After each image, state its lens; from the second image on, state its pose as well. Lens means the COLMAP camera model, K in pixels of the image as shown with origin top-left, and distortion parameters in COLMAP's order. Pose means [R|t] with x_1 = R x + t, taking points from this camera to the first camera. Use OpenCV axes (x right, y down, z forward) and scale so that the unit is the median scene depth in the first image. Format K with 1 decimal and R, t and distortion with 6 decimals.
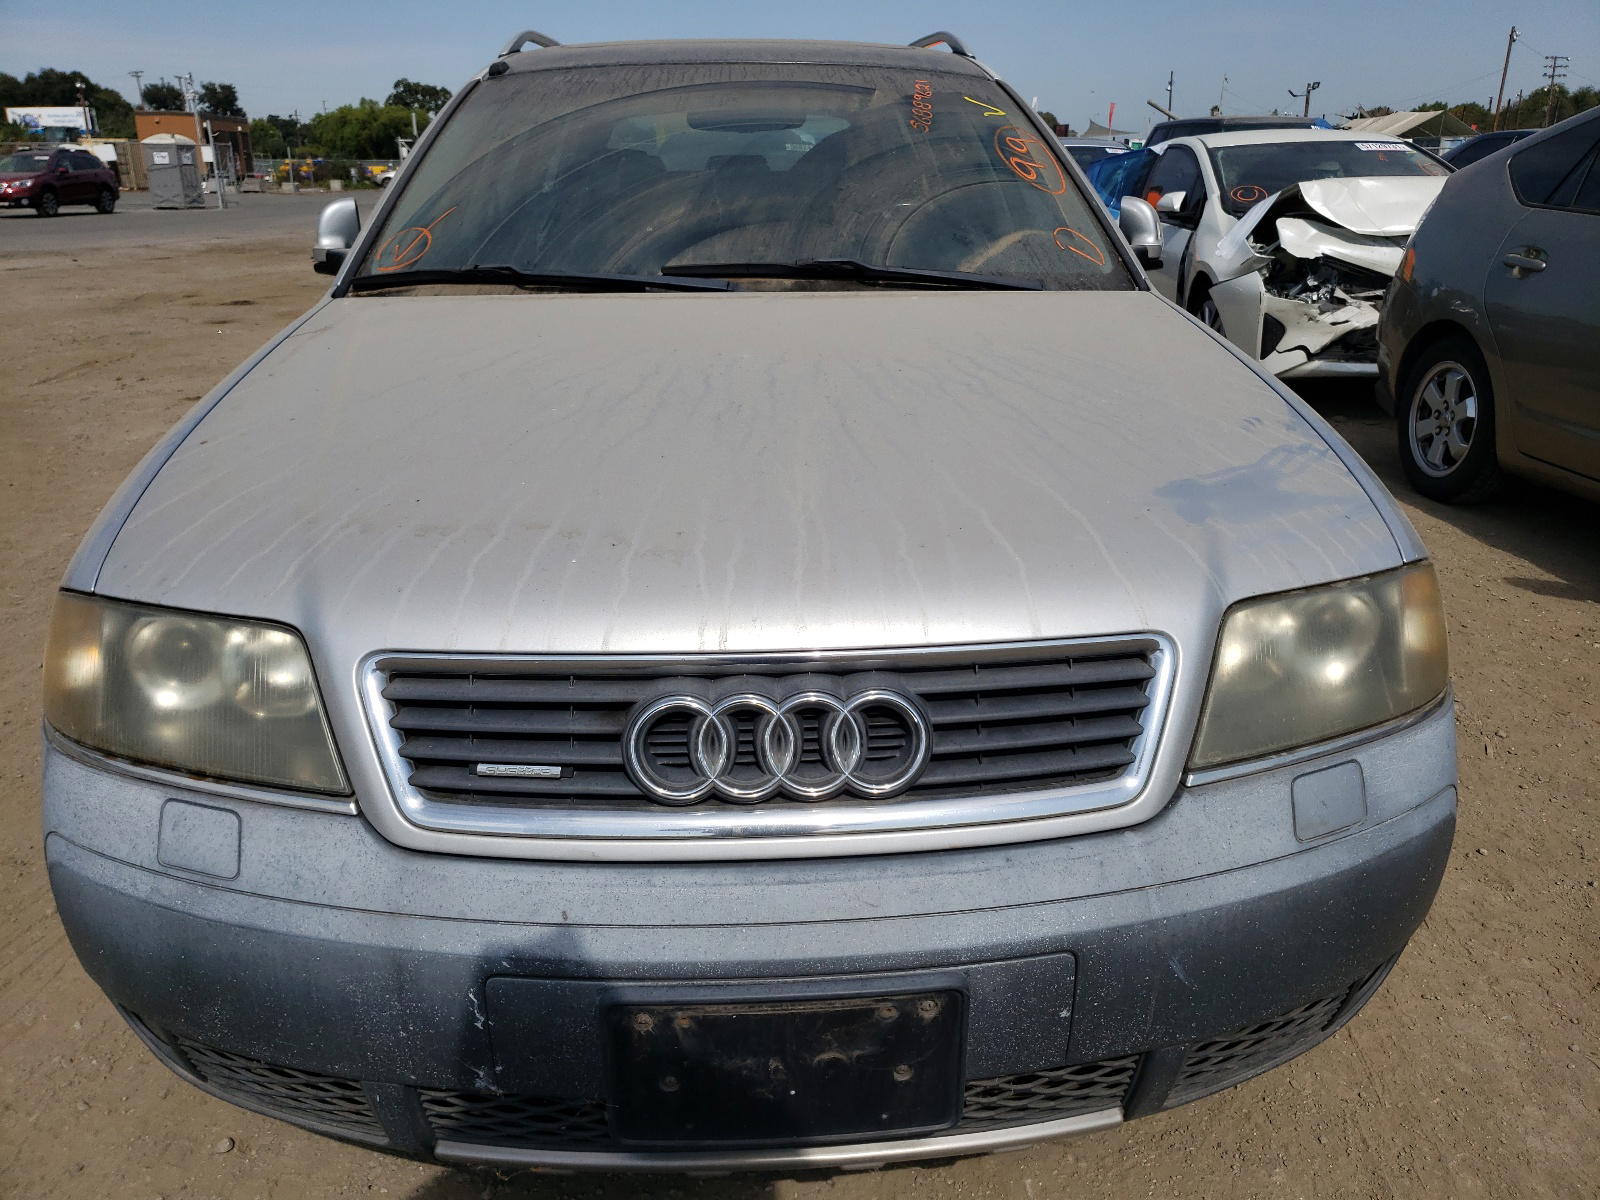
lens RADIAL K [[1237.5, 0, 796.1], [0, 1237.5, 598.5], [0, 0, 1]] dist [0.011422, -0.000035]
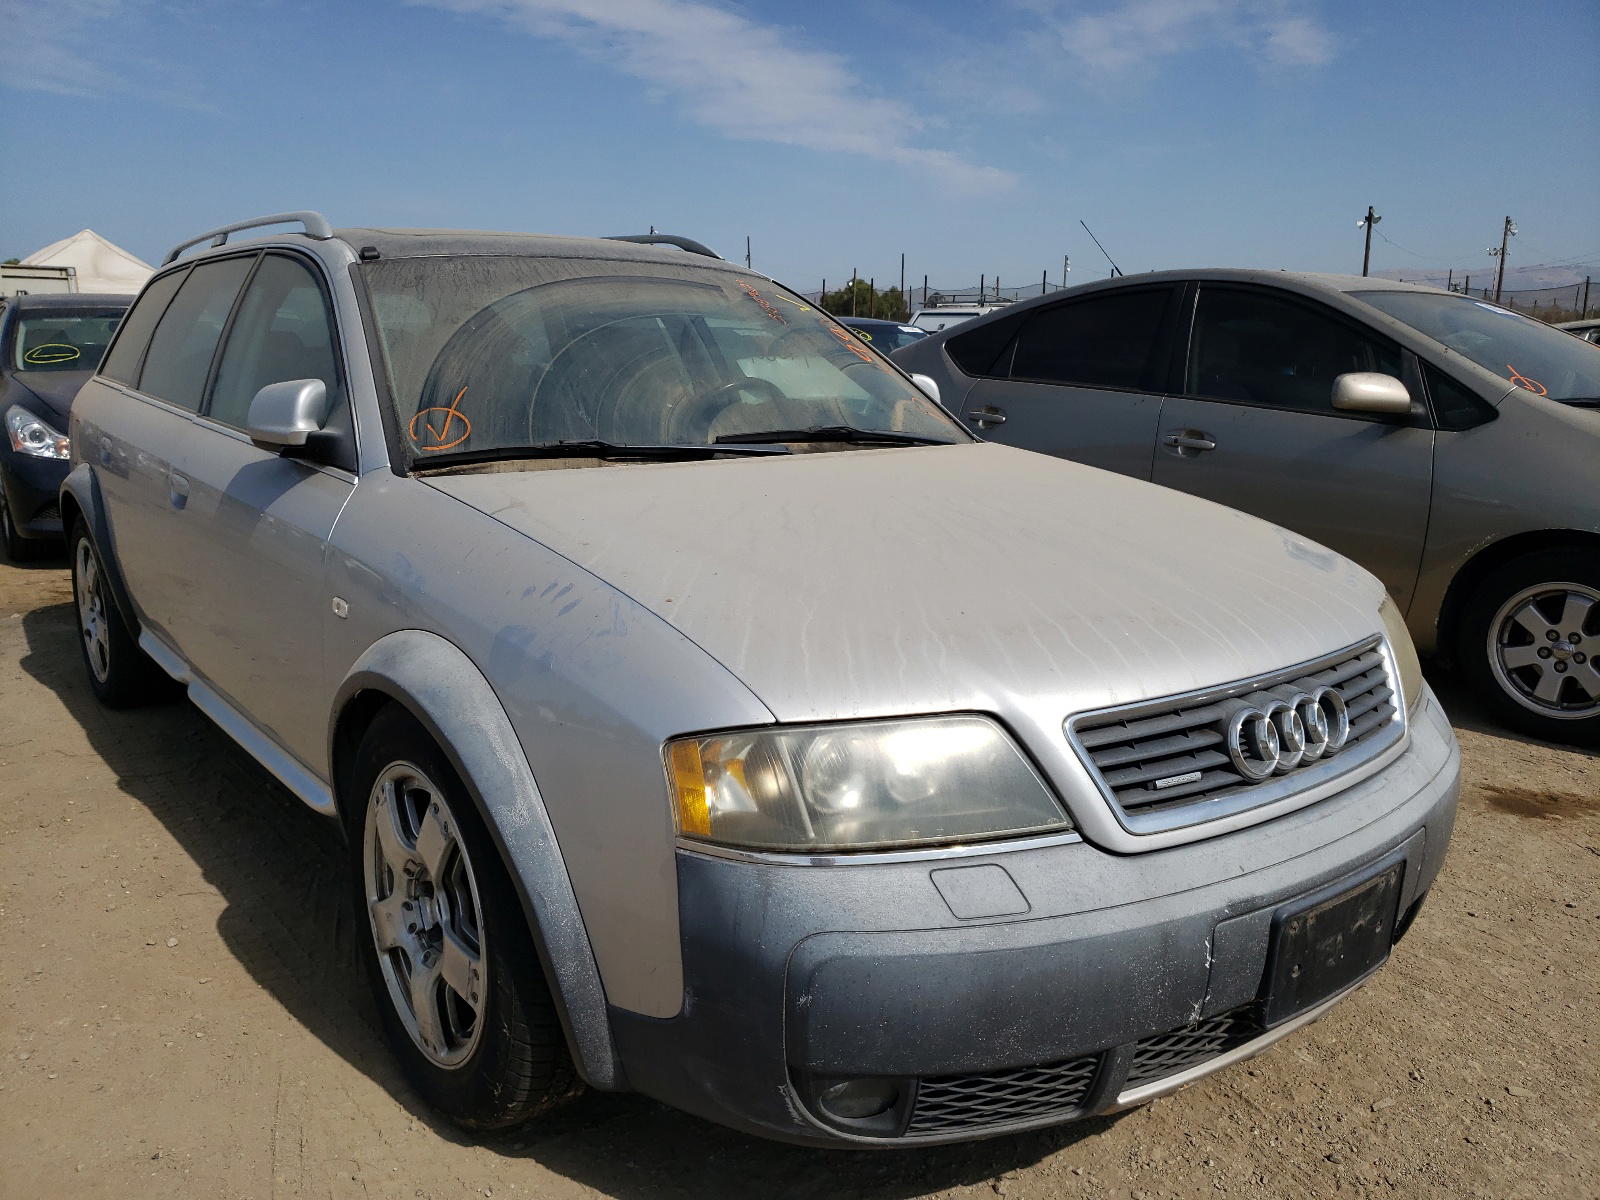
lens RADIAL K [[1237.5, 0, 794.8], [0, 1237.5, 599.8], [0, 0, 1]] dist [0.011422, -0.000035]
pose [[0.827312, -0.107367, 0.551387, -1.280952], [0.176005, 0.981684, -0.072926, -0.034404], [-0.533458, 0.157380, 0.831056, 0.029002]]
